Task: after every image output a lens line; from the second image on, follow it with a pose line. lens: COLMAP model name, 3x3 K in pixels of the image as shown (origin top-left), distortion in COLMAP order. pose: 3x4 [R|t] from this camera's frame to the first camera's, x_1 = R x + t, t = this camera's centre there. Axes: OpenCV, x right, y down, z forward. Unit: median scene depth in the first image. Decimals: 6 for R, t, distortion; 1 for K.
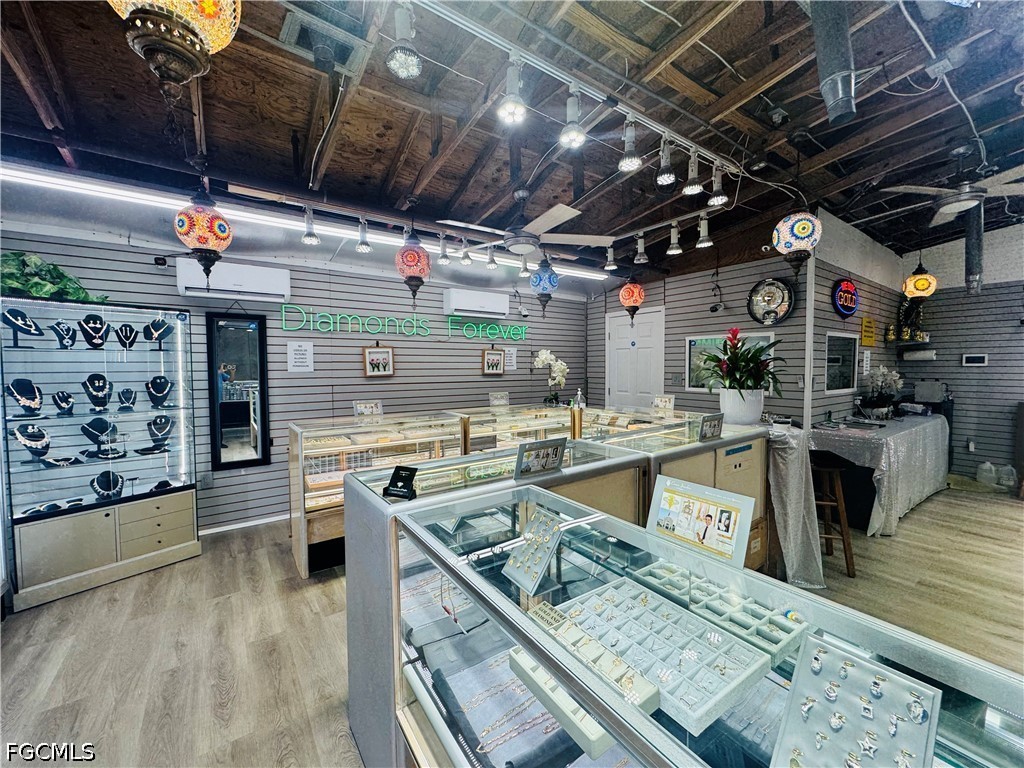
lens RADIAL K [[409.0, 0, 512.6], [0, 409.0, 383.6], [0, 0, 1]] dist [-0.002603, -0.000411]
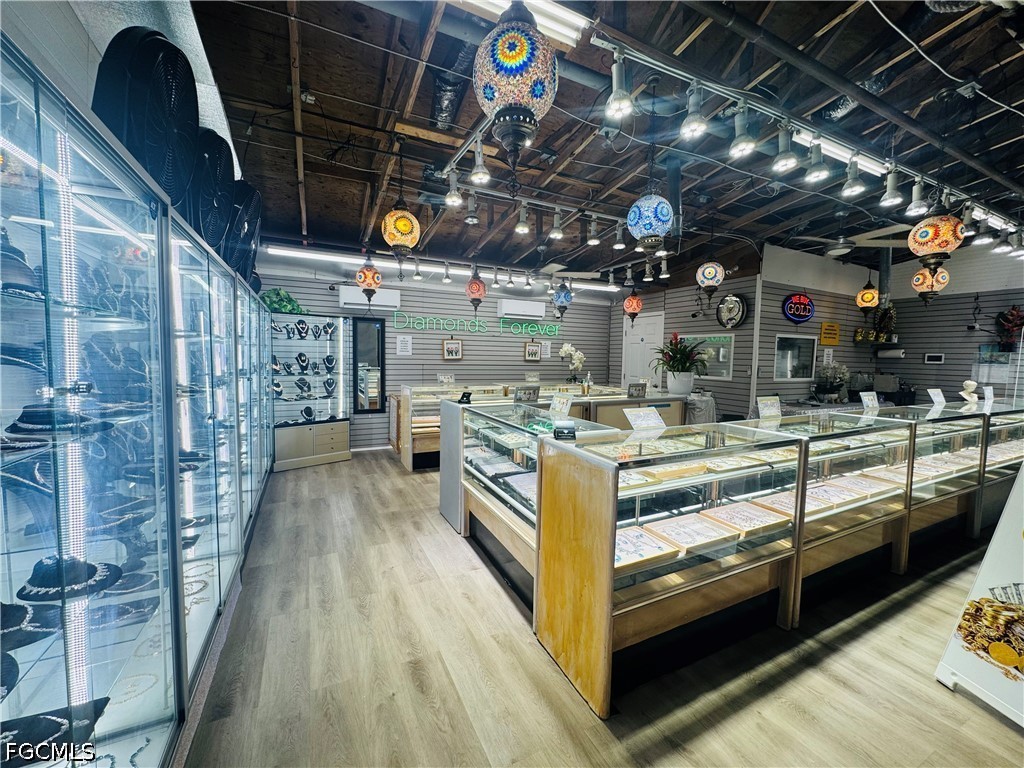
lens RADIAL K [[409.0, 0, 513.2], [0, 409.0, 381.8], [0, 0, 1]] dist [-0.002603, -0.000411]
pose [[0.987623, 0.032804, -0.153377, 0.143921], [-0.029907, 0.999329, 0.021162, 0.030151], [0.153968, -0.016313, 0.987941, -0.516222]]
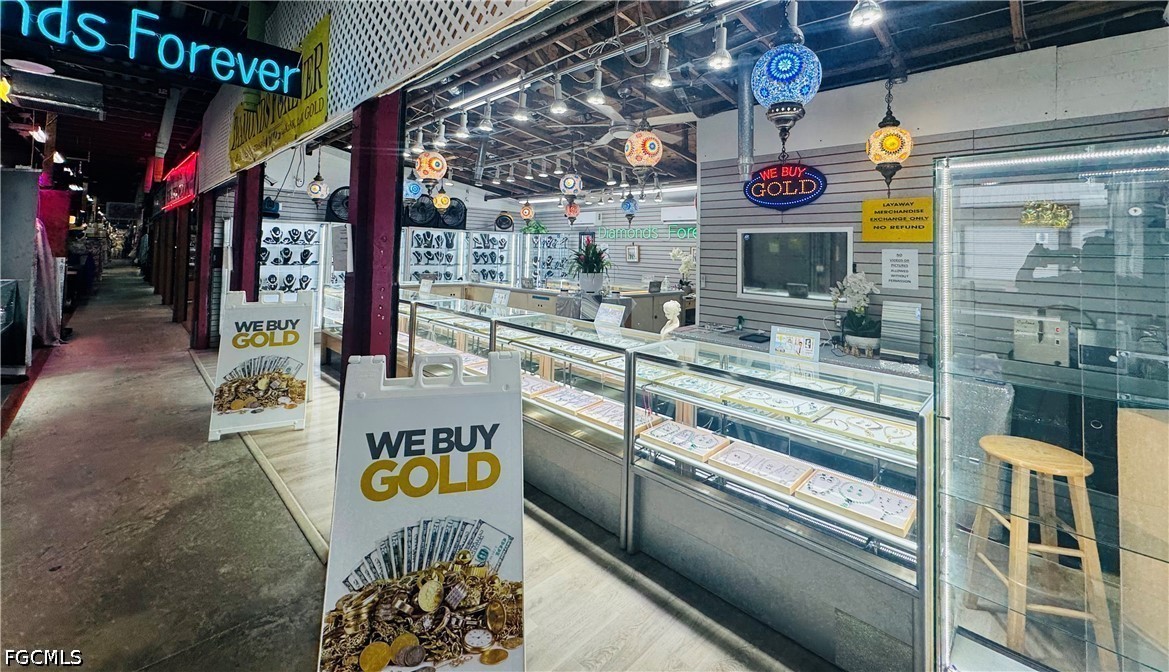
lens RADIAL K [[467.9, 0, 584.9], [0, 467.9, 234.2], [0, 0, 1]] dist [-0.003244, 0.000316]
pose [[0.169550, -0.024827, -0.985209, 1.986400], [-0.069509, 0.996892, -0.037084, -0.059016], [0.983067, 0.074769, 0.167297, 0.541088]]
